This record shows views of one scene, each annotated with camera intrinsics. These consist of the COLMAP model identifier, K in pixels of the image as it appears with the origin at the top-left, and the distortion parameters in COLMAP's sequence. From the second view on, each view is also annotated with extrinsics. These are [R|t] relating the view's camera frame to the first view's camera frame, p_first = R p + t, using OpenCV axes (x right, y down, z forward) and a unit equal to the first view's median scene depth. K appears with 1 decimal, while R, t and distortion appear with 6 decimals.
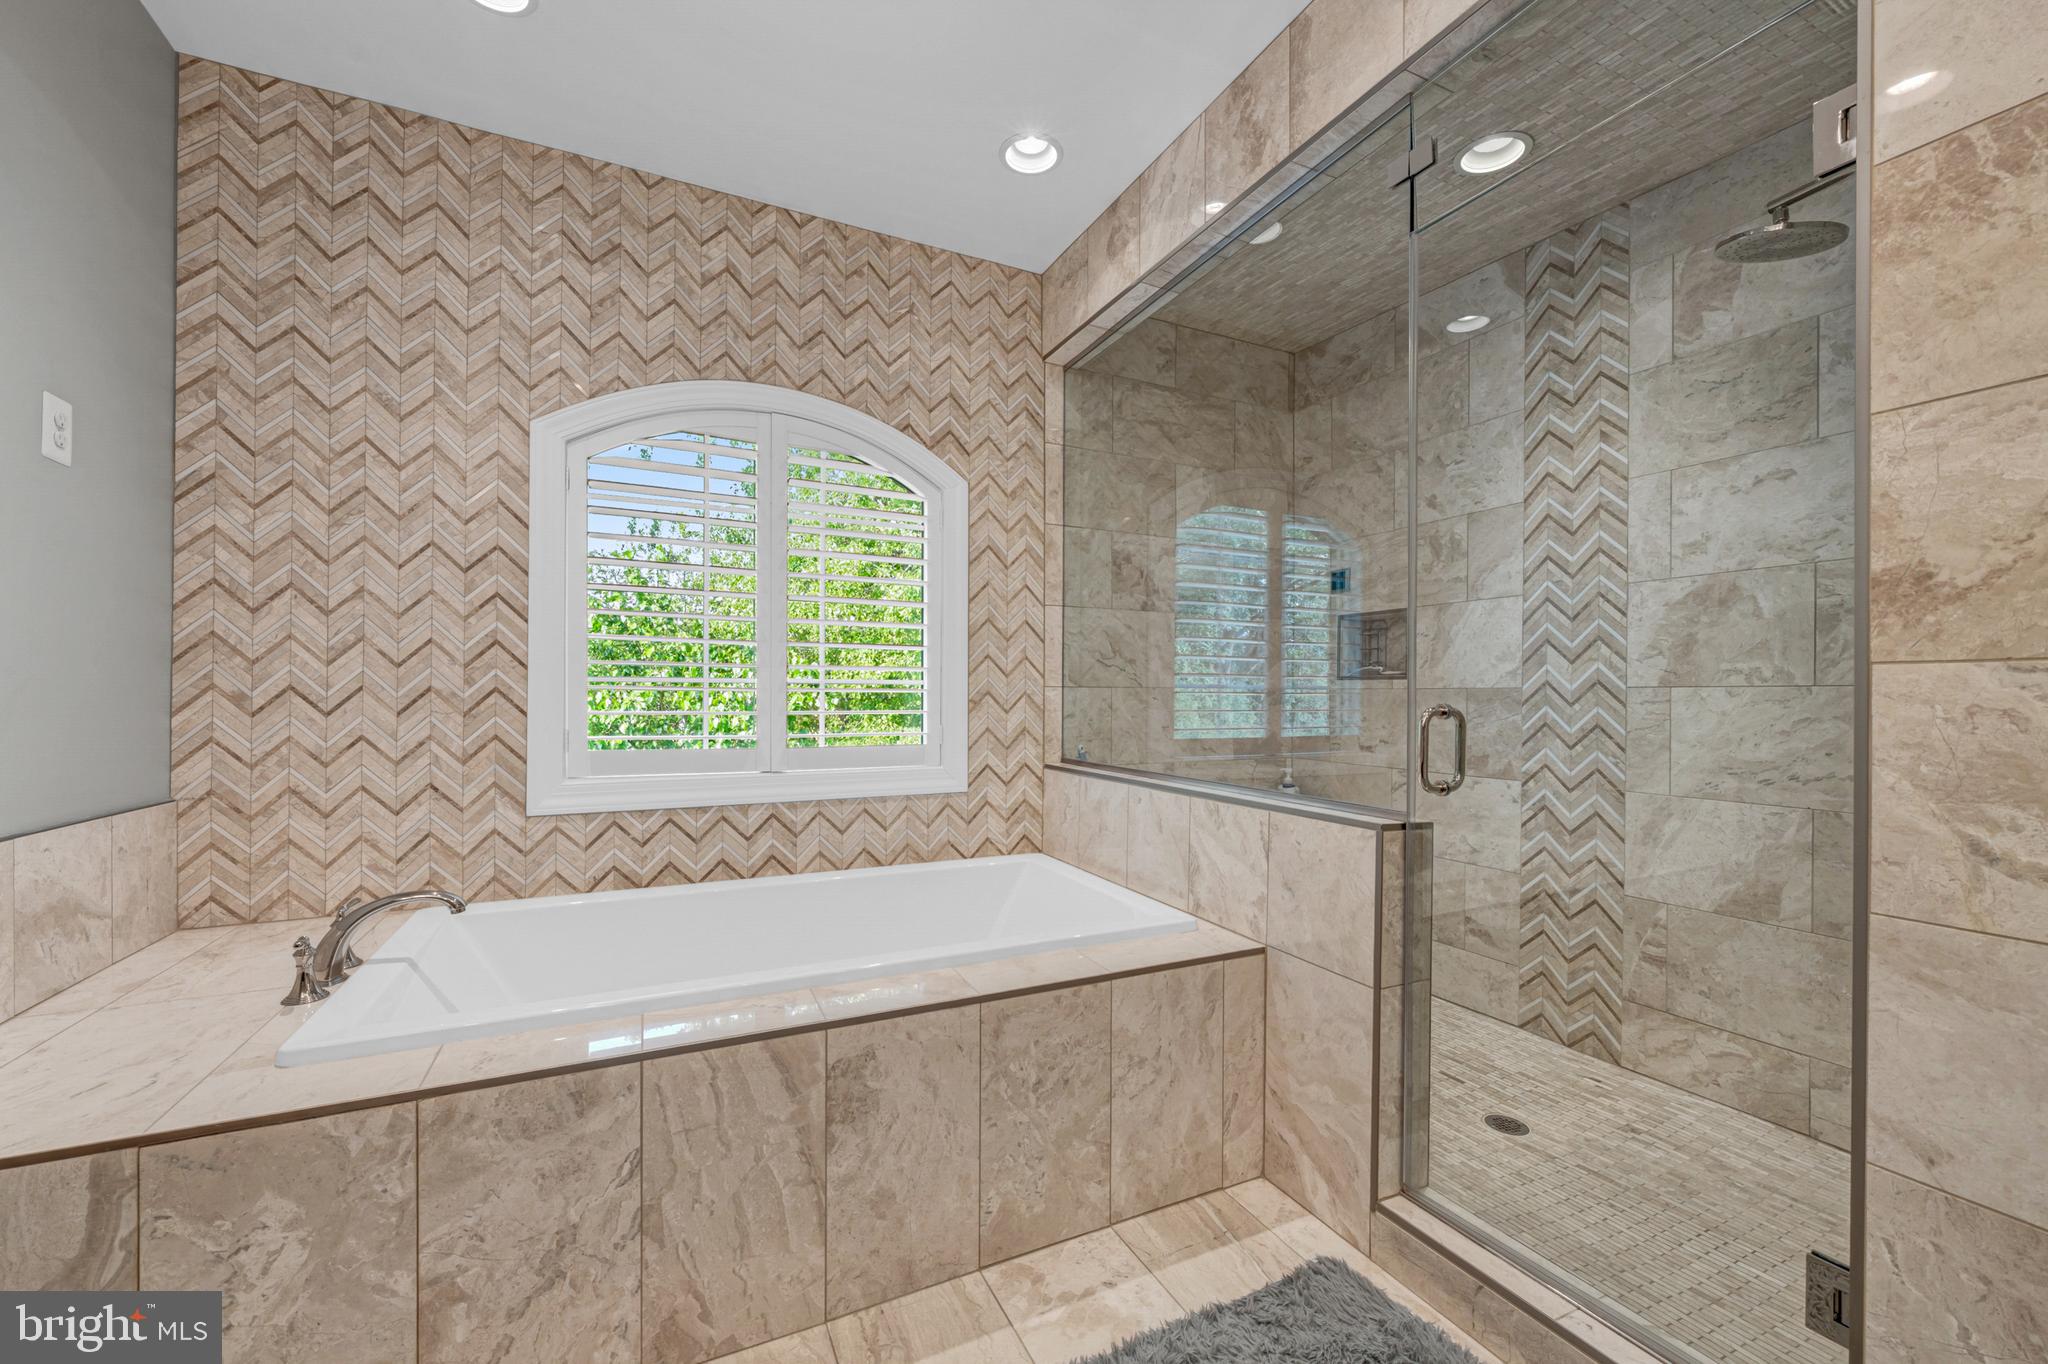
lens RADIAL K [[793.2, 0, 1022.5], [0, 793.2, 700.3], [0, 0, 1]] dist [-0.001000, 0.000126]
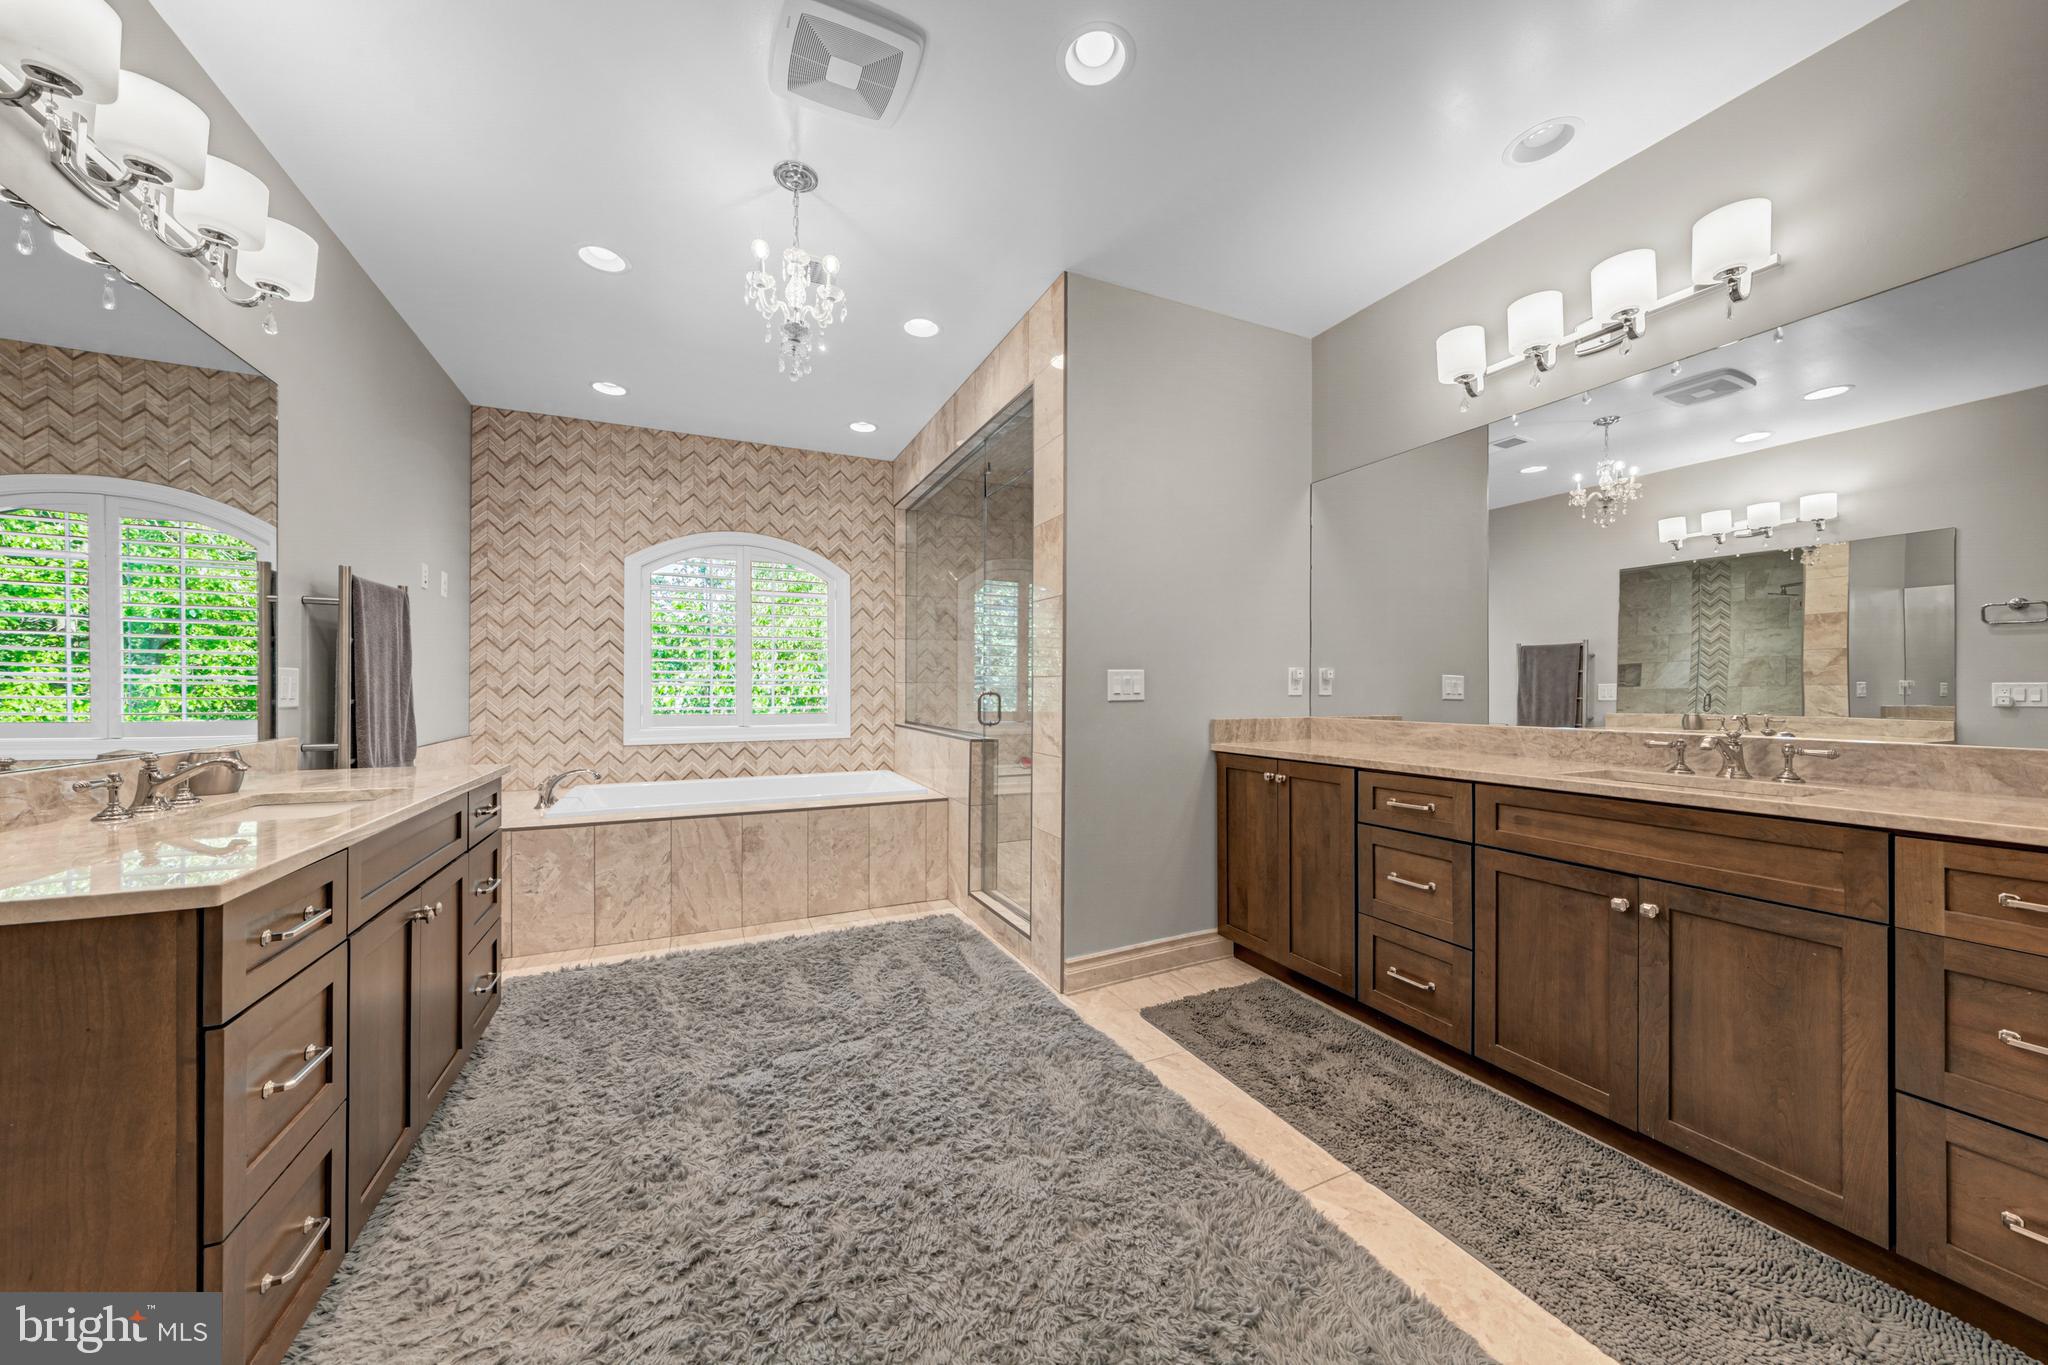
lens RADIAL K [[694.1, 0, 1019.5], [0, 694.1, 688.4], [0, 0, 1]] dist [0.000112, -0.000169]
pose [[0.999836, -0.004915, -0.017457, 0.479300], [0.004855, 0.999982, -0.003457, 0.005464], [0.017473, 0.003372, 0.999842, -0.861684]]
